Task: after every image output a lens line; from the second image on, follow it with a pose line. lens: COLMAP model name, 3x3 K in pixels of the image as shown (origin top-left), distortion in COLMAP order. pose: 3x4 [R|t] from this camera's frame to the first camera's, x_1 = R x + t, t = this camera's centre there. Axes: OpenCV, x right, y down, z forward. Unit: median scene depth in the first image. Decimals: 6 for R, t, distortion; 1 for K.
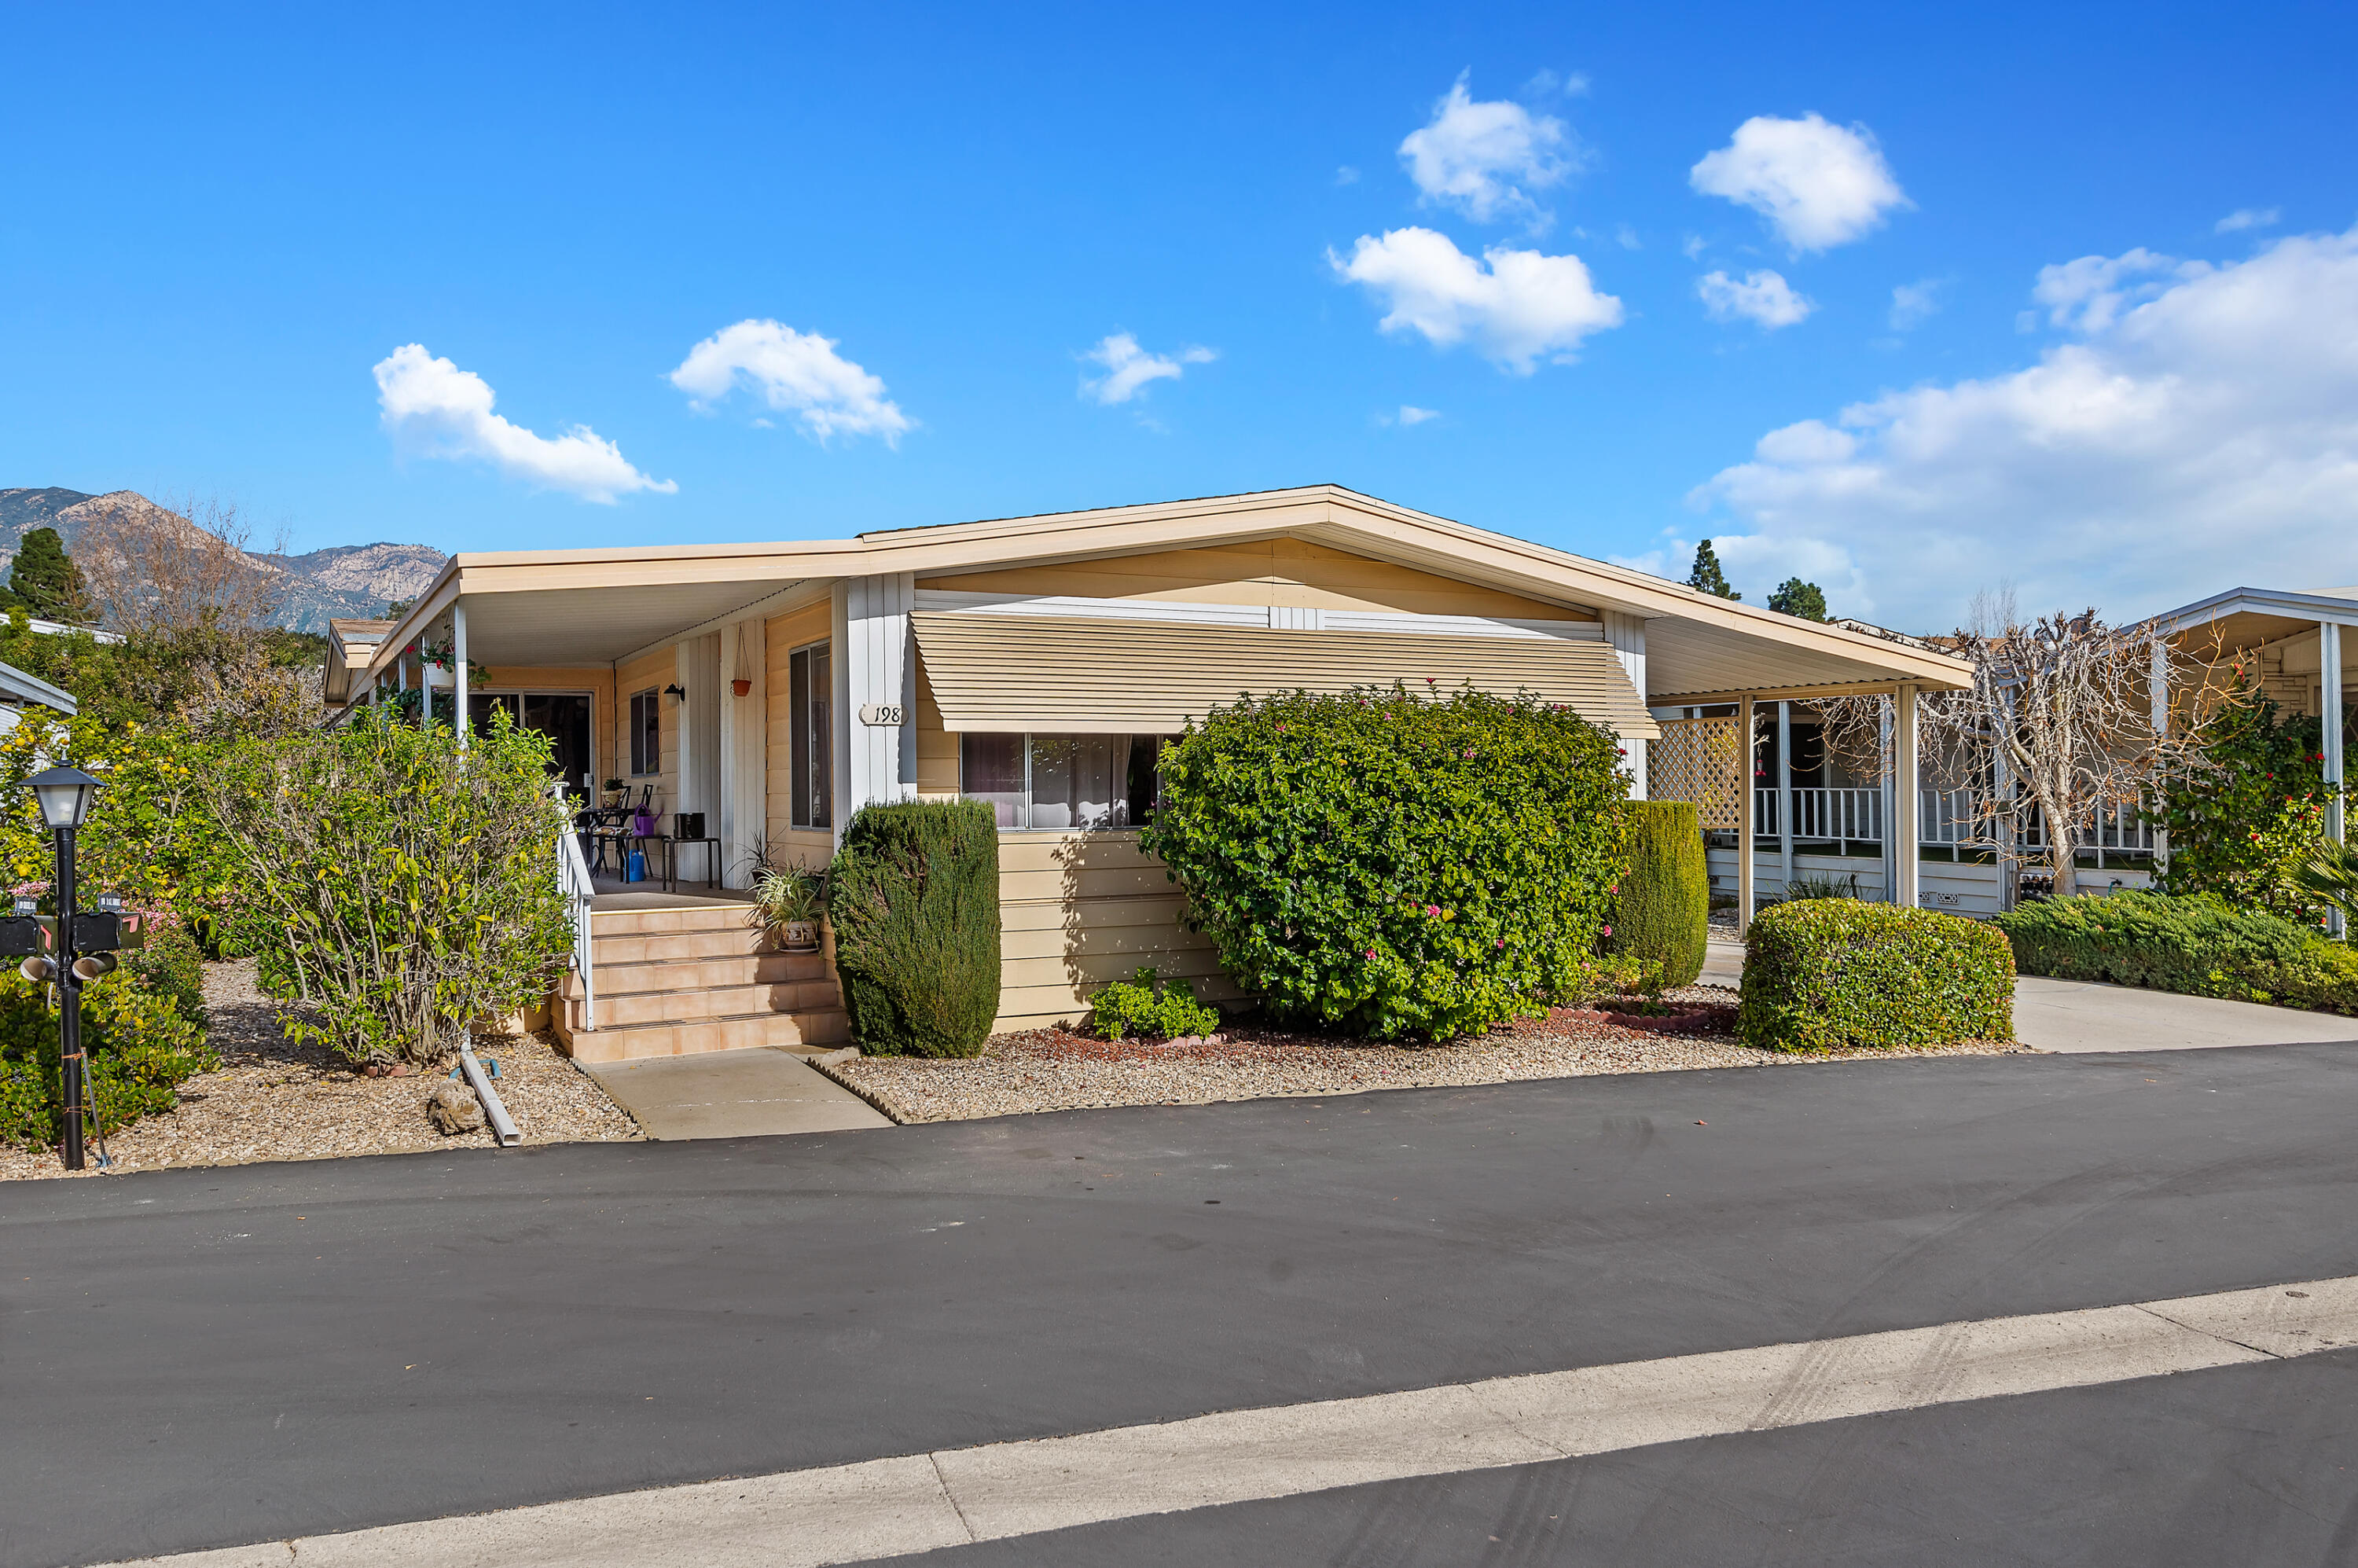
lens RADIAL K [[1670.2, 0, 1179.0], [0, 1670.2, 784.0], [0, 0, 1]] dist [0.003457, 0.001538]
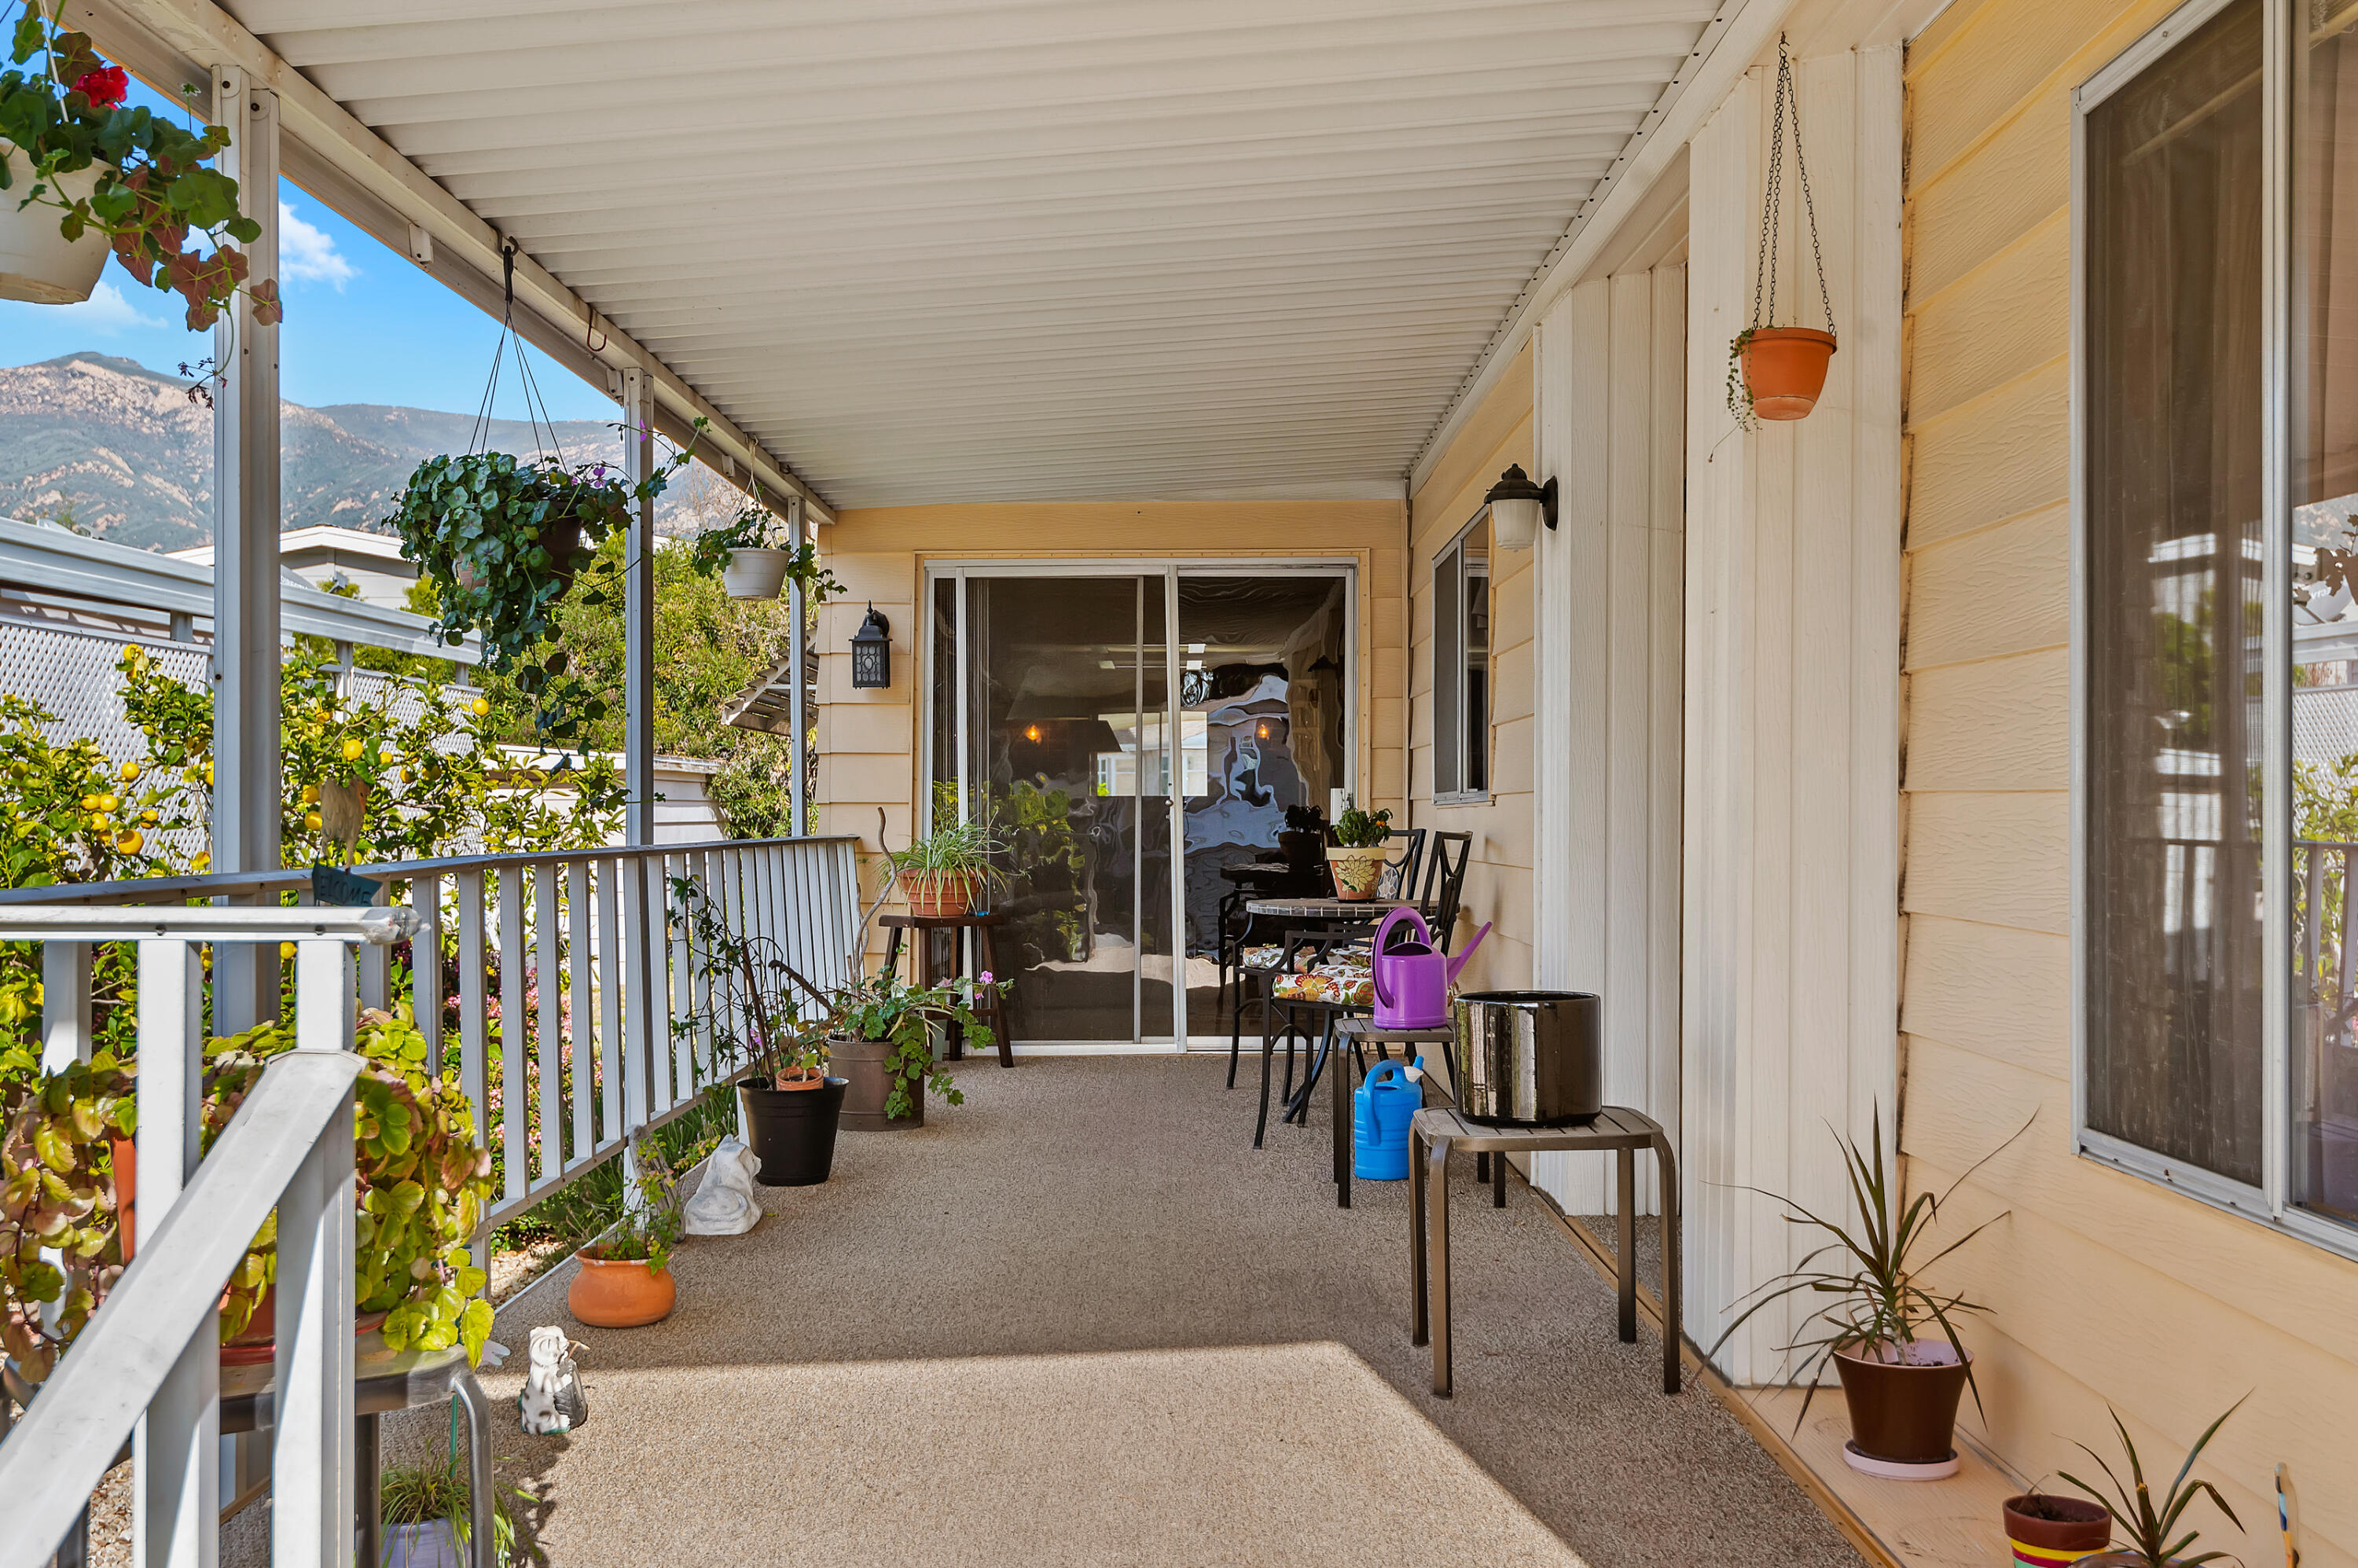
lens RADIAL K [[2345.2, 0, 1179.0], [0, 2345.2, 784.0], [0, 0, 1]] dist [-0.161920, 0.001177]
pose [[0.878941, 0.006170, -0.476891, -0.186167], [-0.008825, 0.999956, -0.003327, -0.008773], [0.476849, 0.007133, 0.878956, 0.696124]]
